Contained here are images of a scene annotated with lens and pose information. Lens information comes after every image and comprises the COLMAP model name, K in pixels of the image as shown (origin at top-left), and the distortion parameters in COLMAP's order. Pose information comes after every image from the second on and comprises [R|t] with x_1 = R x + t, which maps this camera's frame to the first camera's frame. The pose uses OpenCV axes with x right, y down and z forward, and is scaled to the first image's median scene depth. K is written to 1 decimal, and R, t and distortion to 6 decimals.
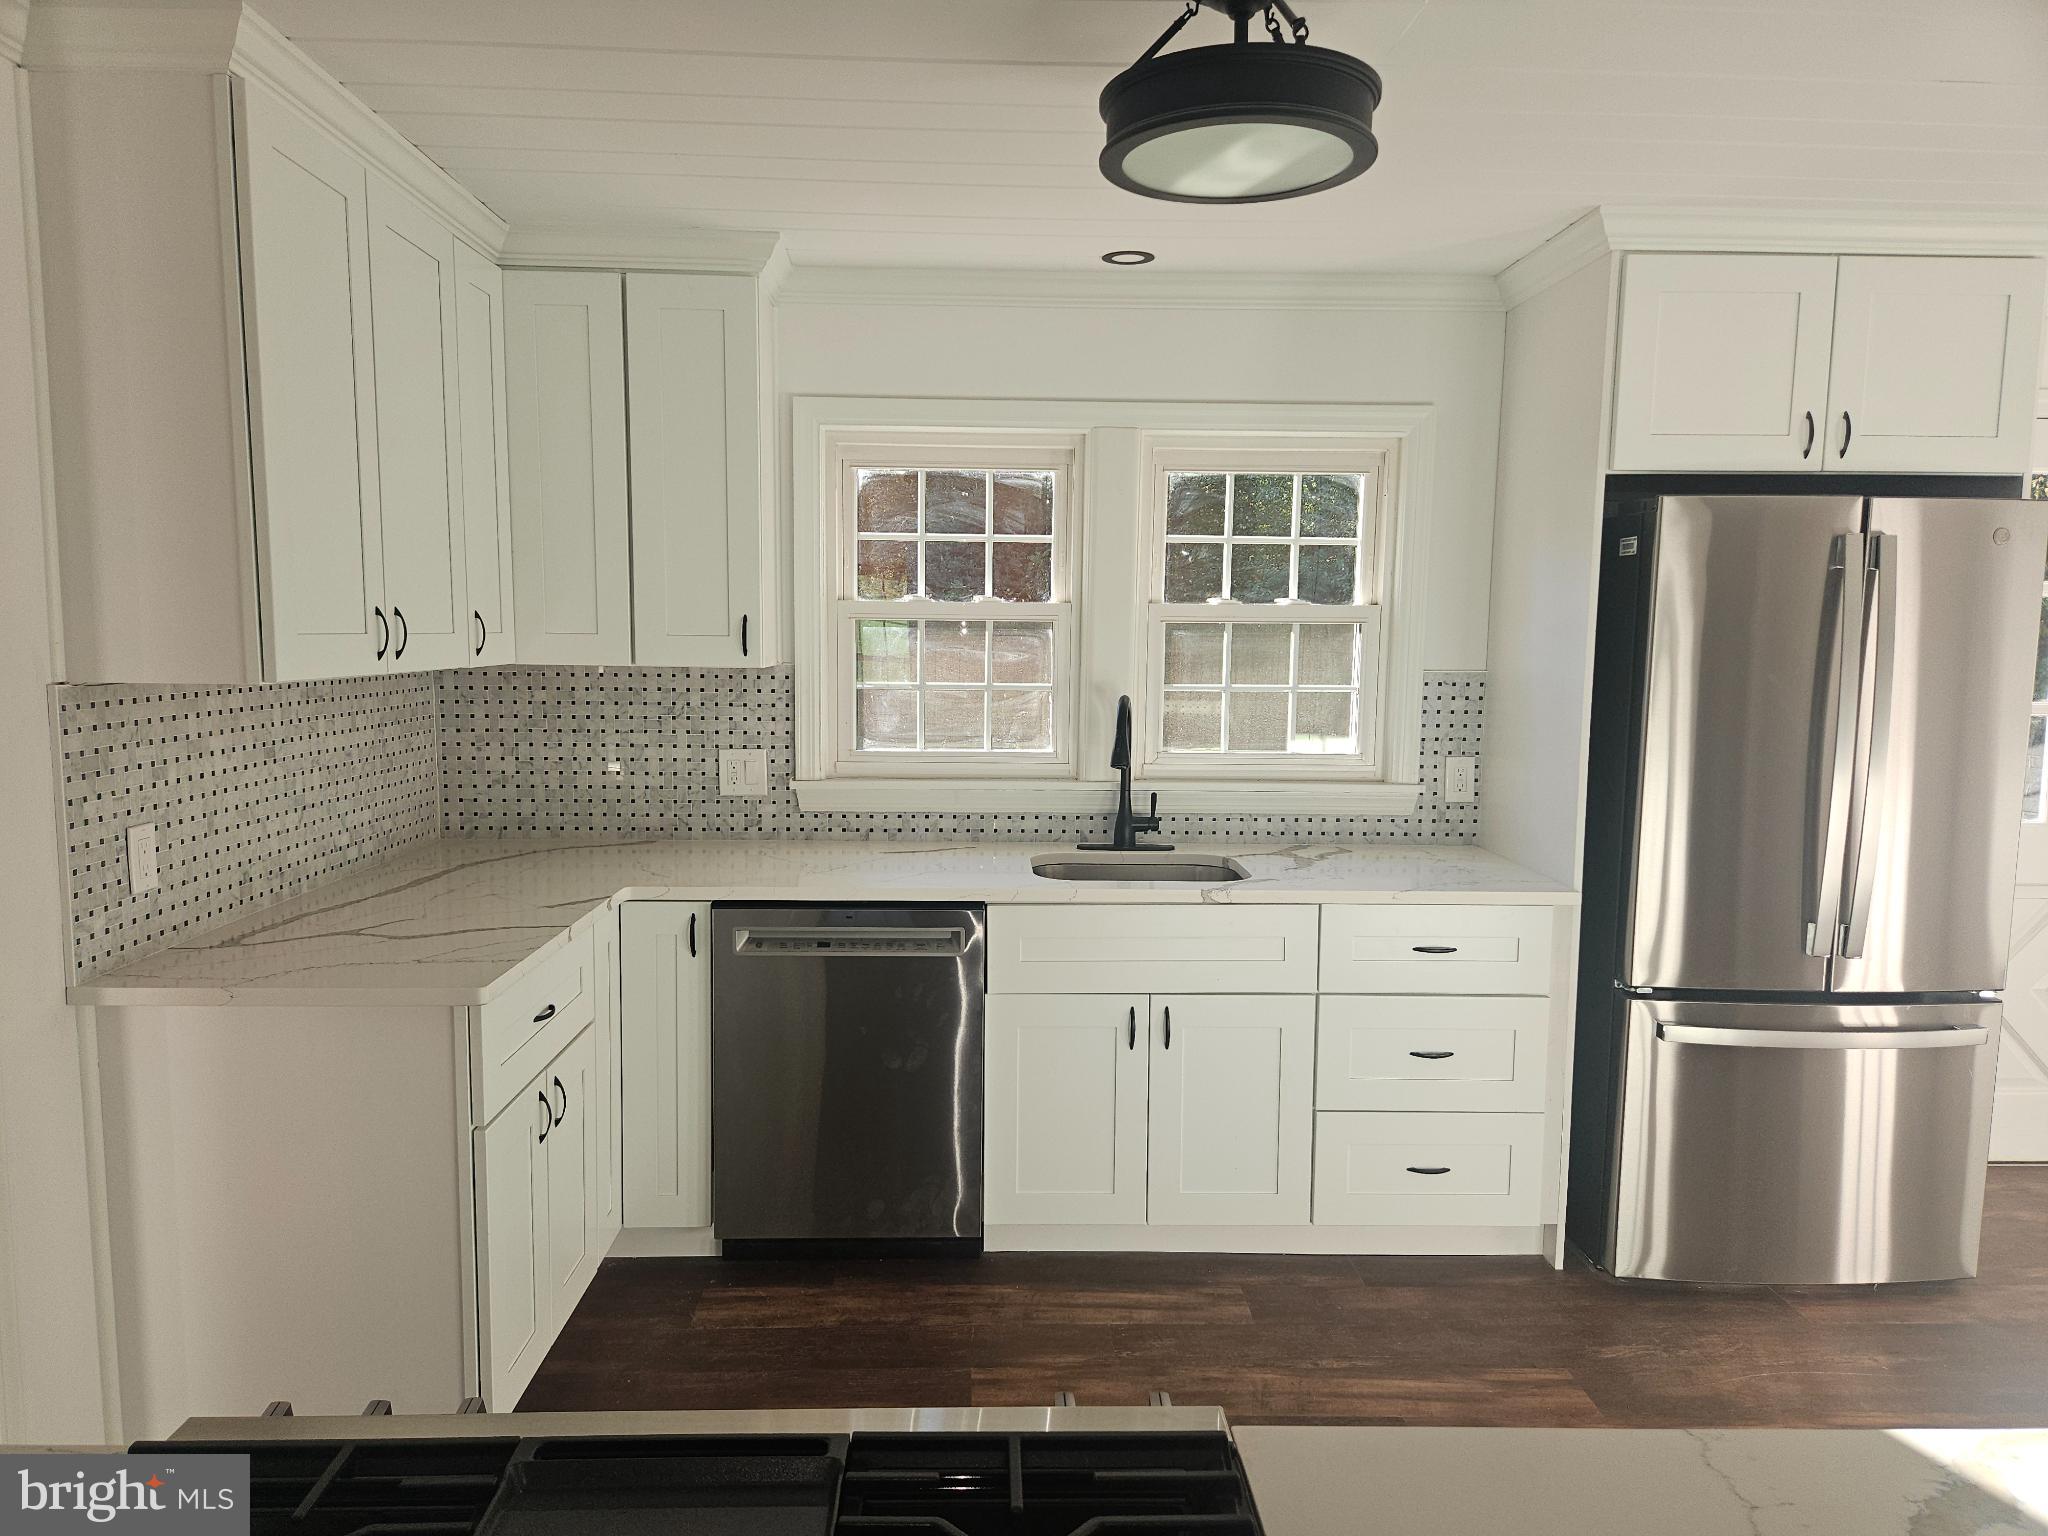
lens RADIAL K [[1360.9, 0, 1030.1], [0, 1360.9, 767.1], [0, 0, 1]] dist [0.033563, 0.000473]
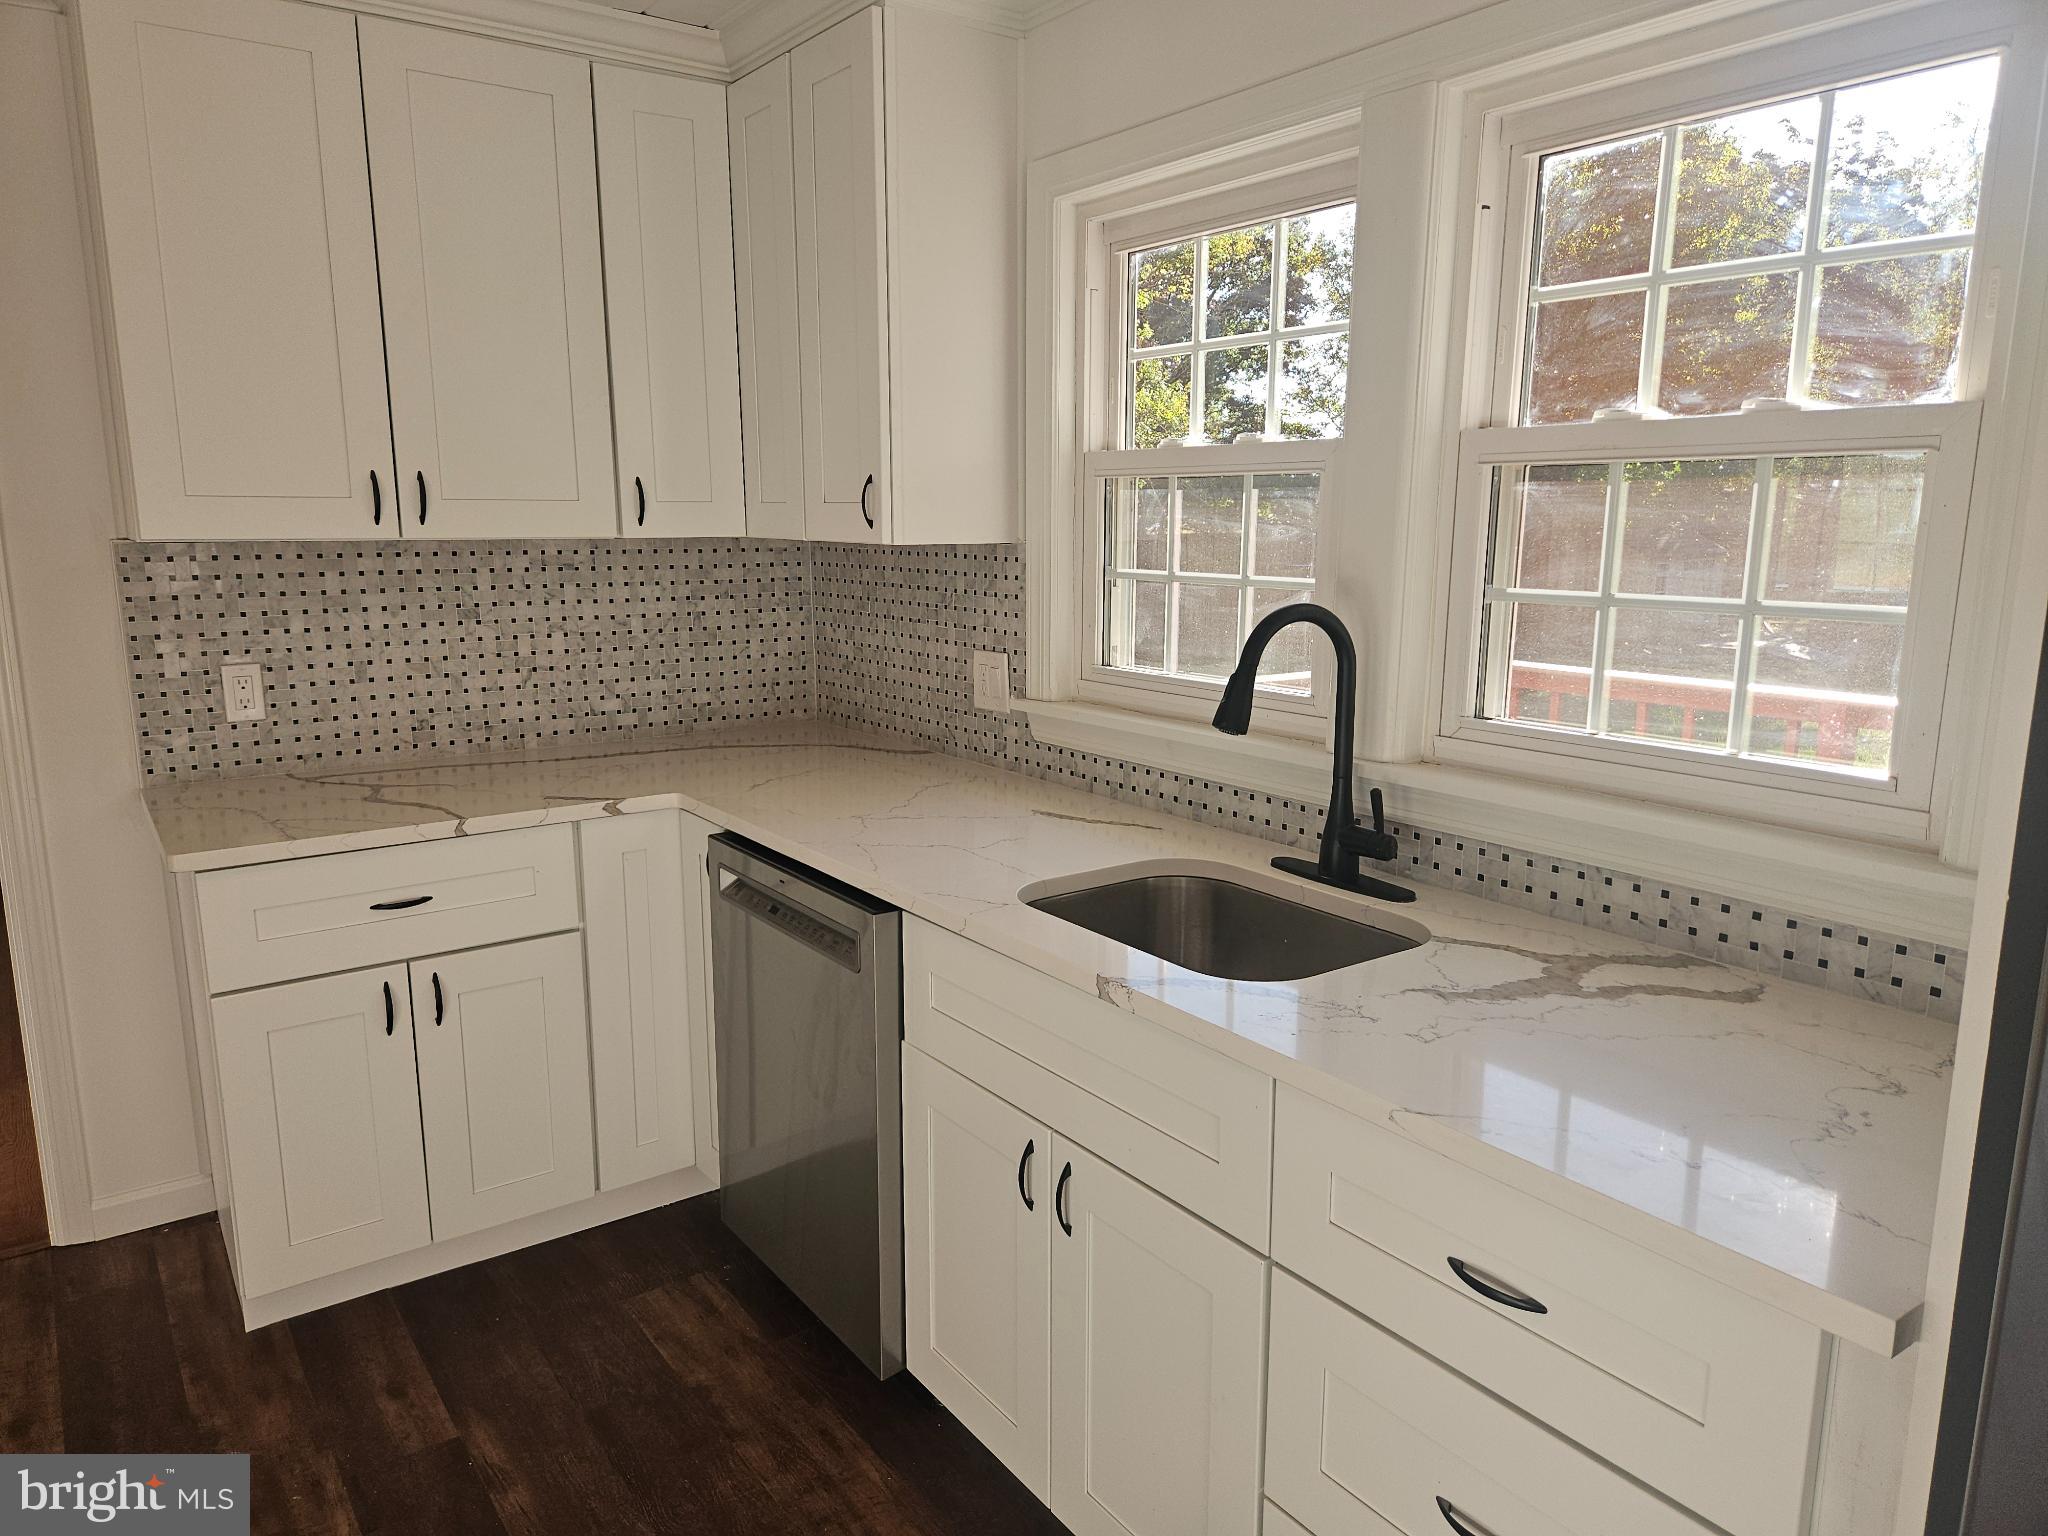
lens RADIAL K [[1360.9, 0, 1021.2], [0, 1360.9, 770.1], [0, 0, 1]] dist [0.033563, 0.000473]
pose [[0.553118, 0.145869, -0.820233, 0.449146], [-0.080559, 0.989303, 0.121612, -0.042238], [0.829199, -0.001189, 0.558953, 0.578560]]
